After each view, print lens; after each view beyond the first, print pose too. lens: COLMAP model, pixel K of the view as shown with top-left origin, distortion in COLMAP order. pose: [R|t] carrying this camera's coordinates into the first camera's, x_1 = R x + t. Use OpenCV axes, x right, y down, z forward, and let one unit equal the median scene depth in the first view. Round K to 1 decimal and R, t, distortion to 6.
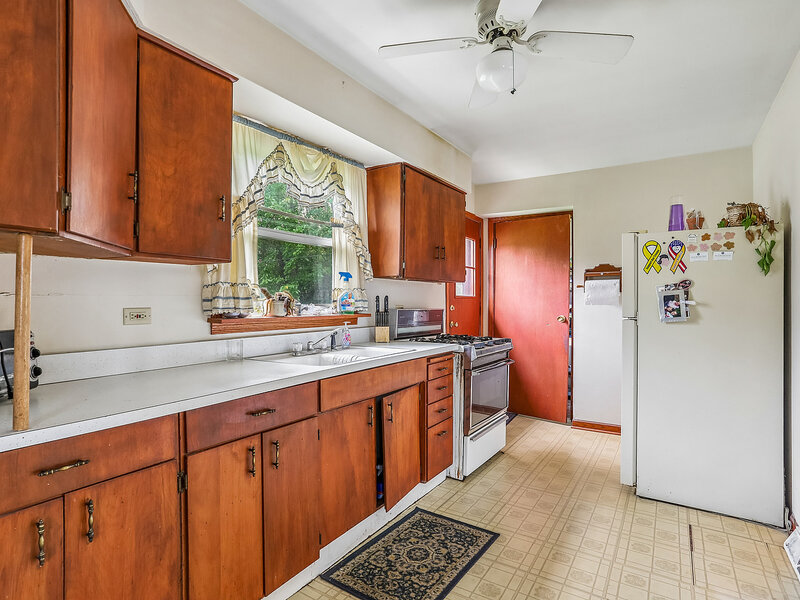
lens RADIAL K [[444.3, 0, 400.0], [0, 444.3, 300.0], [0, 0, 1]] dist [-0.062796, 0.052576]
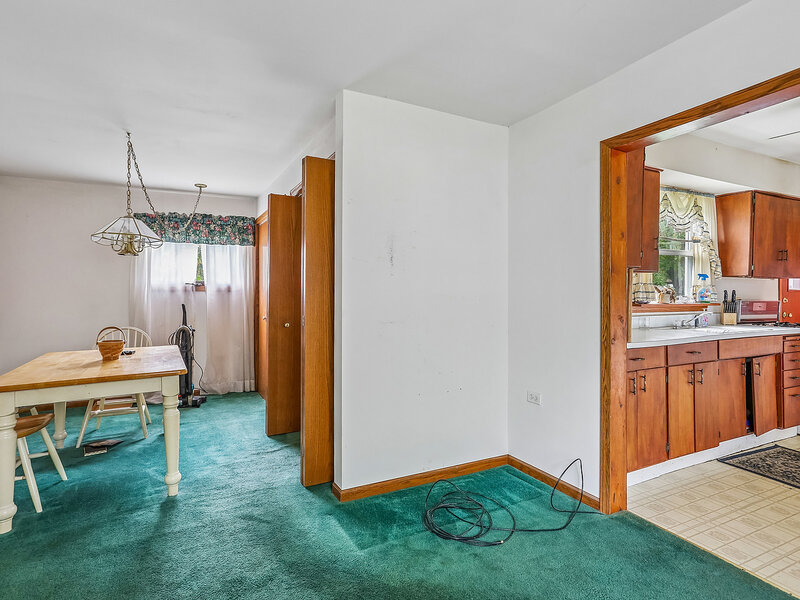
lens RADIAL K [[438.3, 0, 399.8], [0, 438.3, 294.0], [0, 0, 1]] dist [-0.042449, 0.049643]
pose [[0.865334, 0.002345, -0.501190, -0.269618], [-0.001361, 0.999996, 0.002328, 0.000524], [0.501193, -0.001333, 0.865334, -0.708415]]
